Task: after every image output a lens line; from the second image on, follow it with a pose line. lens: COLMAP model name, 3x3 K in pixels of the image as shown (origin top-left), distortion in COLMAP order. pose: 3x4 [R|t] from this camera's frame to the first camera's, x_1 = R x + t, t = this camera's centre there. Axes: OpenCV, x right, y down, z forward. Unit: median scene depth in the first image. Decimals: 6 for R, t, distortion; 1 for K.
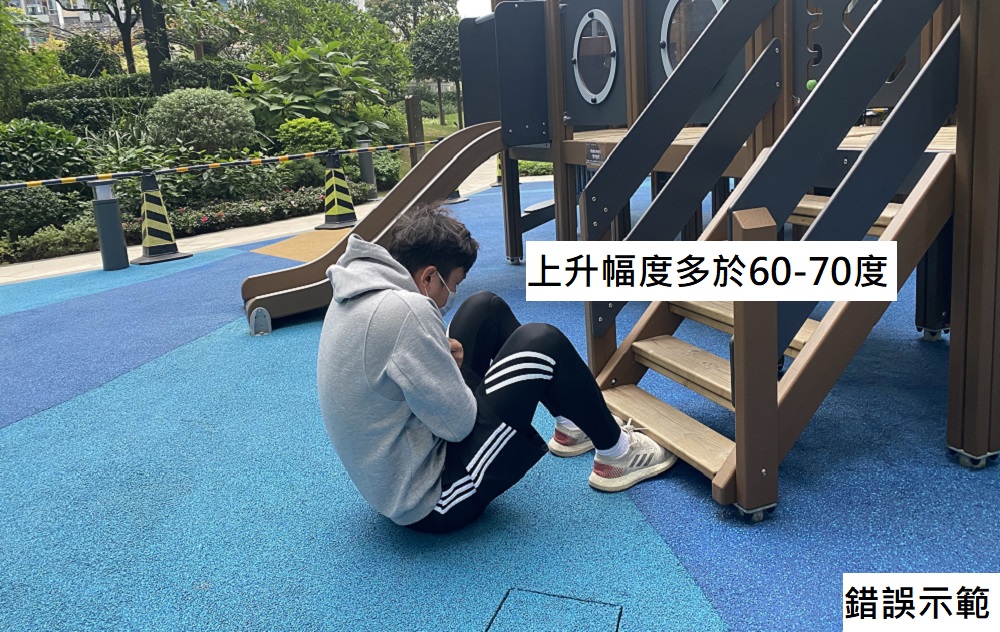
lens RADIAL K [[791.3, 0, 498.1], [0, 791.3, 248.7], [0, 0, 1]] dist [0.024101, -0.006075]
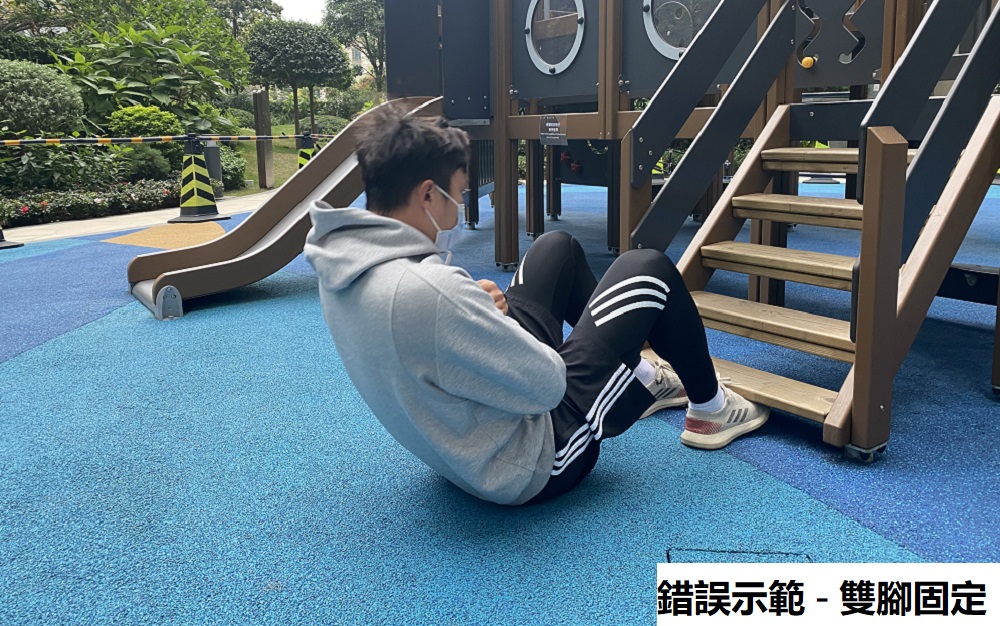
lens RADIAL K [[783.1, 0, 505.1], [0, 783.1, 240.8], [0, 0, 1]] dist [0.011784, 0.005333]
pose [[0.964718, 0.017213, 0.262721, -0.092178], [-0.004667, 0.998822, -0.048302, 0.034008], [-0.263243, 0.045372, 0.963662, 0.054161]]
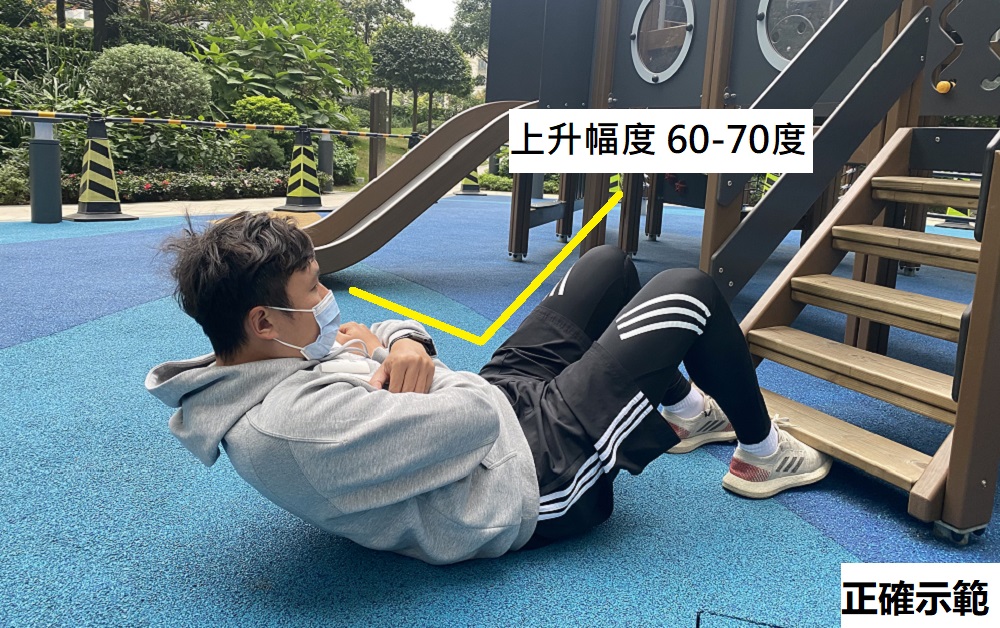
lens RADIAL K [[782.5, 0, 505.3], [0, 782.5, 253.5], [0, 0, 1]] dist [0.008814, 0.007135]
pose [[0.986185, 0.109402, 0.124382, -0.070601], [-0.104426, 0.993475, -0.045859, 0.036090], [-0.128588, 0.032237, 0.991174, 0.070080]]
